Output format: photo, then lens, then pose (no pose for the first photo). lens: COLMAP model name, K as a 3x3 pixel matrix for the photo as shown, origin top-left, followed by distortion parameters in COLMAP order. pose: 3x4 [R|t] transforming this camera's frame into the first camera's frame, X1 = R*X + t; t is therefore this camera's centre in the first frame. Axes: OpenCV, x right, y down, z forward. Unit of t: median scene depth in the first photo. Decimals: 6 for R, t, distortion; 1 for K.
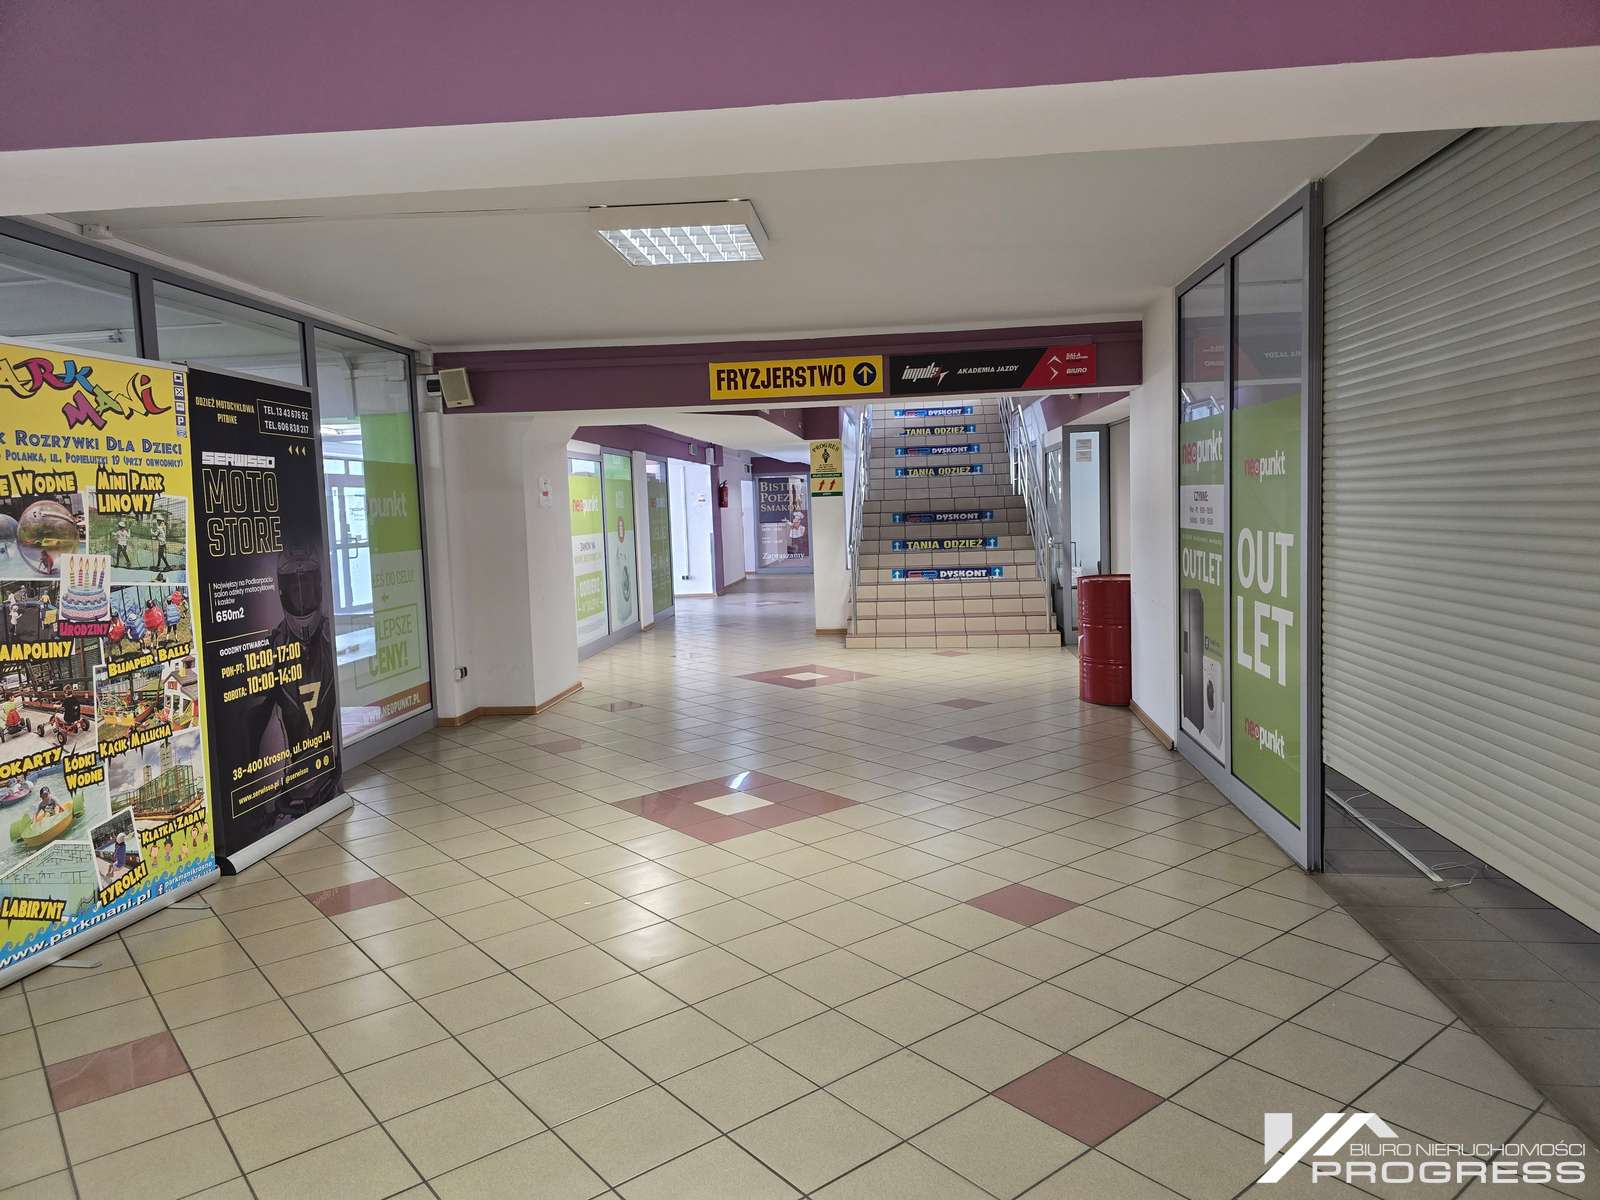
lens RADIAL K [[1071.9, 0, 801.1], [0, 1071.9, 590.2], [0, 0, 1]] dist [0.043893, -0.038938]
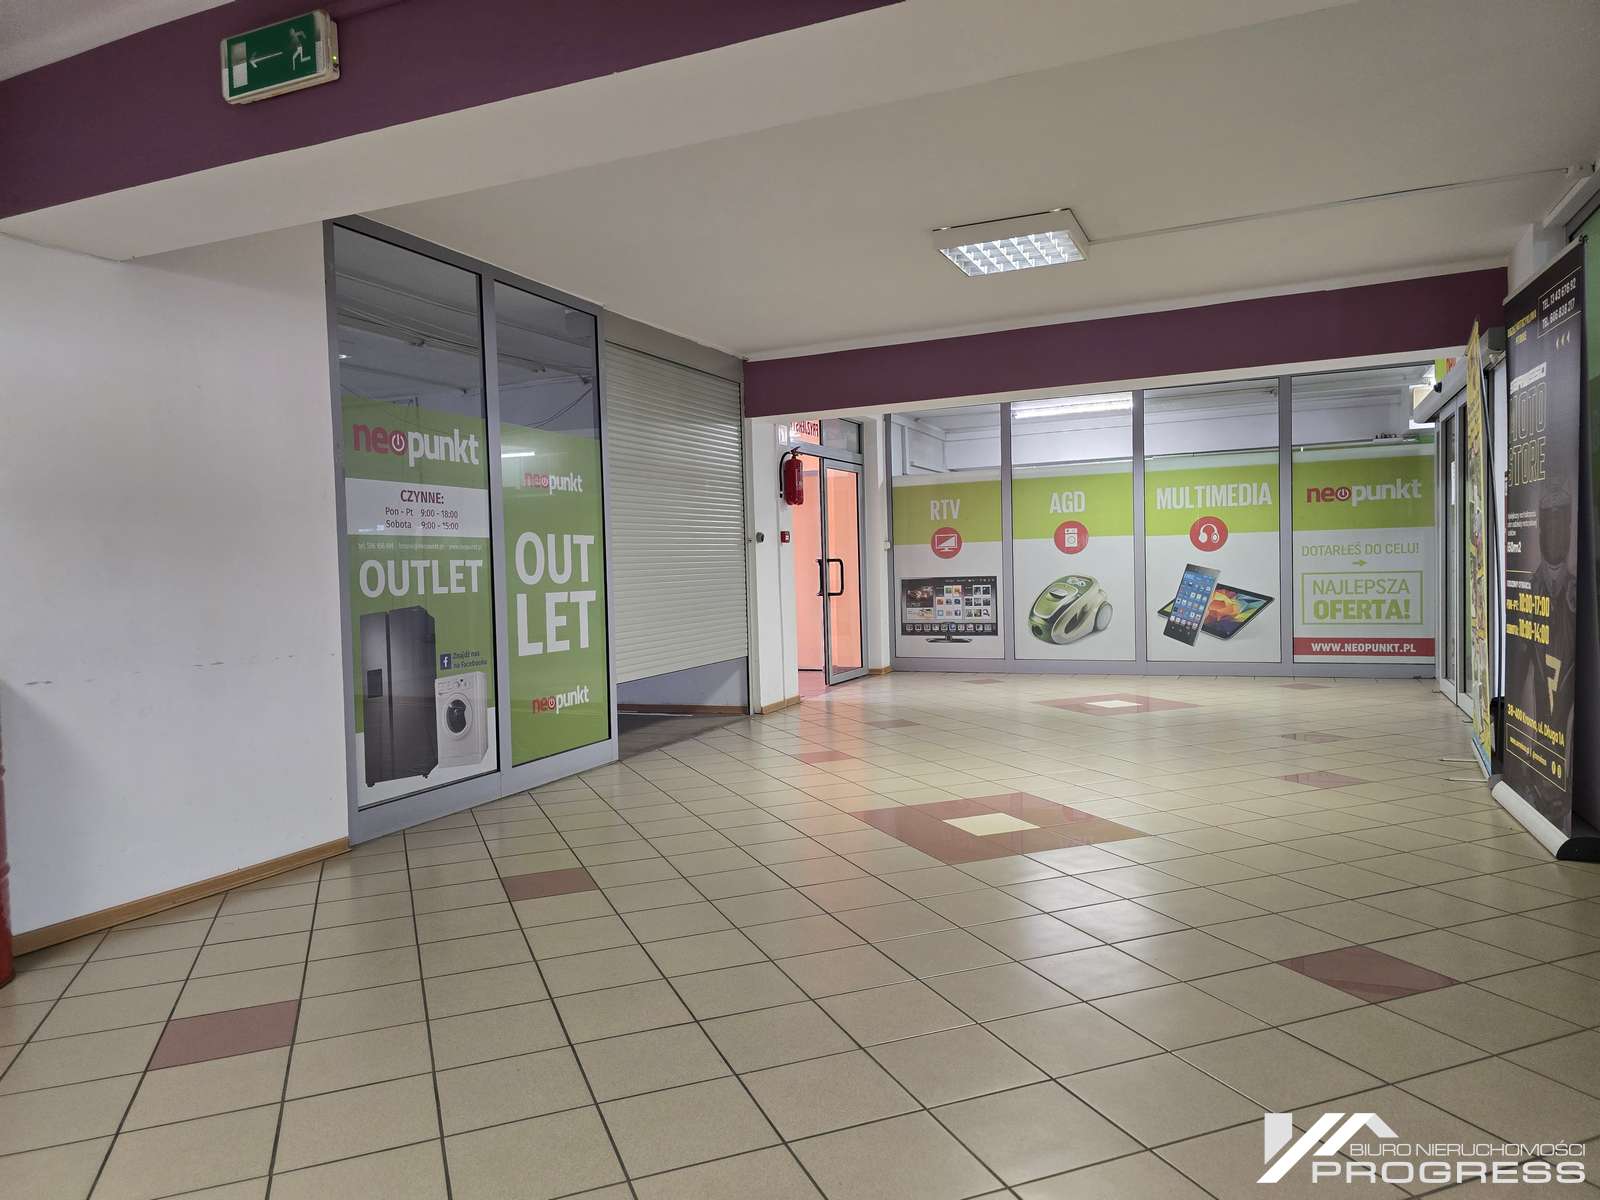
lens RADIAL K [[1077.7, 0, 790.1], [0, 1077.7, 605.6], [0, 0, 1]] dist [0.106449, -0.109597]
pose [[-0.947988, 0.046295, 0.314921, -0.241754], [0.083147, 0.991032, 0.104605, -0.089586], [-0.307254, 0.125349, -0.943336, 2.315291]]
